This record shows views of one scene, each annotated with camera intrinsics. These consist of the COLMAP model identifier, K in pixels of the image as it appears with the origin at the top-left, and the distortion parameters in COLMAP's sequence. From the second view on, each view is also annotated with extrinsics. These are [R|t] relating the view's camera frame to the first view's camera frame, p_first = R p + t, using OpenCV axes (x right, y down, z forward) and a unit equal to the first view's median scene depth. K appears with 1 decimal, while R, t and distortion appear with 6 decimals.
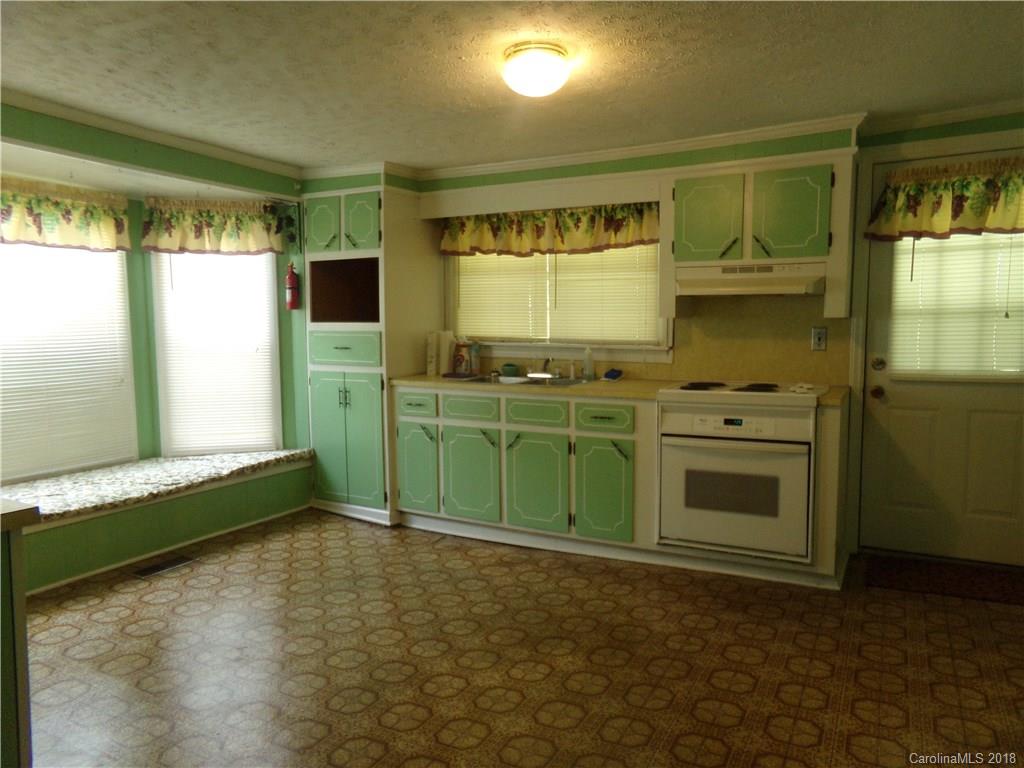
lens RADIAL K [[712.4, 0, 508.8], [0, 712.4, 384.7], [0, 0, 1]] dist [-0.020164, 0.042189]
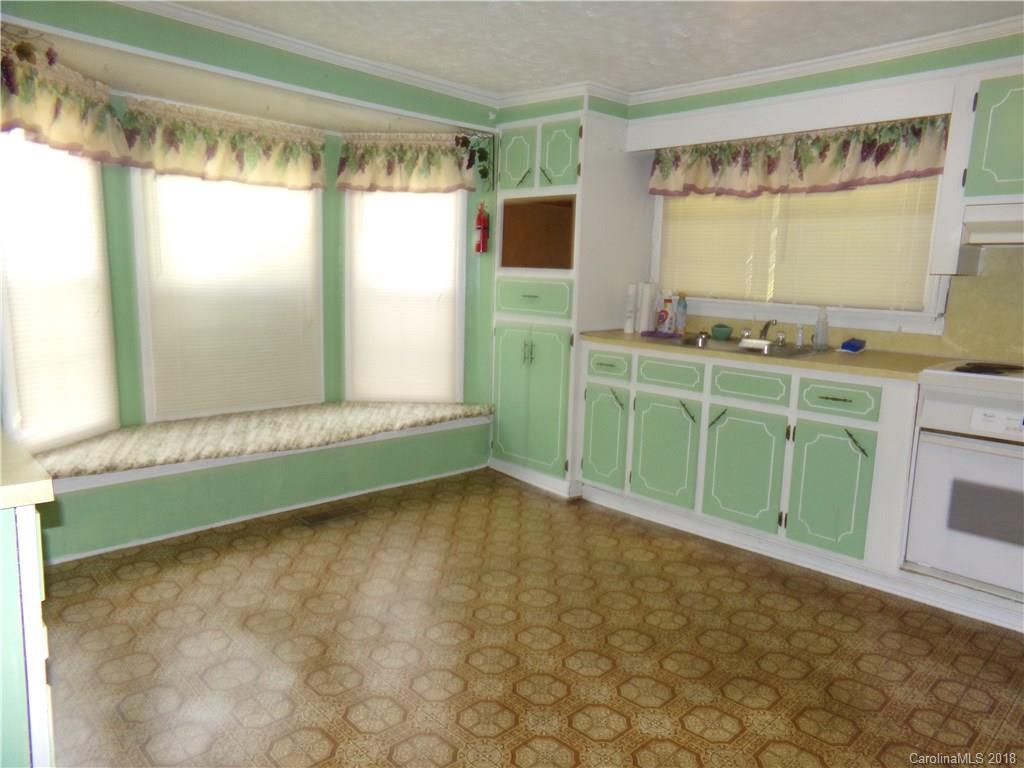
lens RADIAL K [[712.4, 0, 514.5], [0, 712.4, 396.8], [0, 0, 1]] dist [-0.020164, 0.042189]
pose [[0.959014, 0.079984, -0.271834, 0.003272], [-0.059397, 0.994765, 0.083150, -0.001021], [0.277062, -0.063596, 0.958745, 0.135282]]
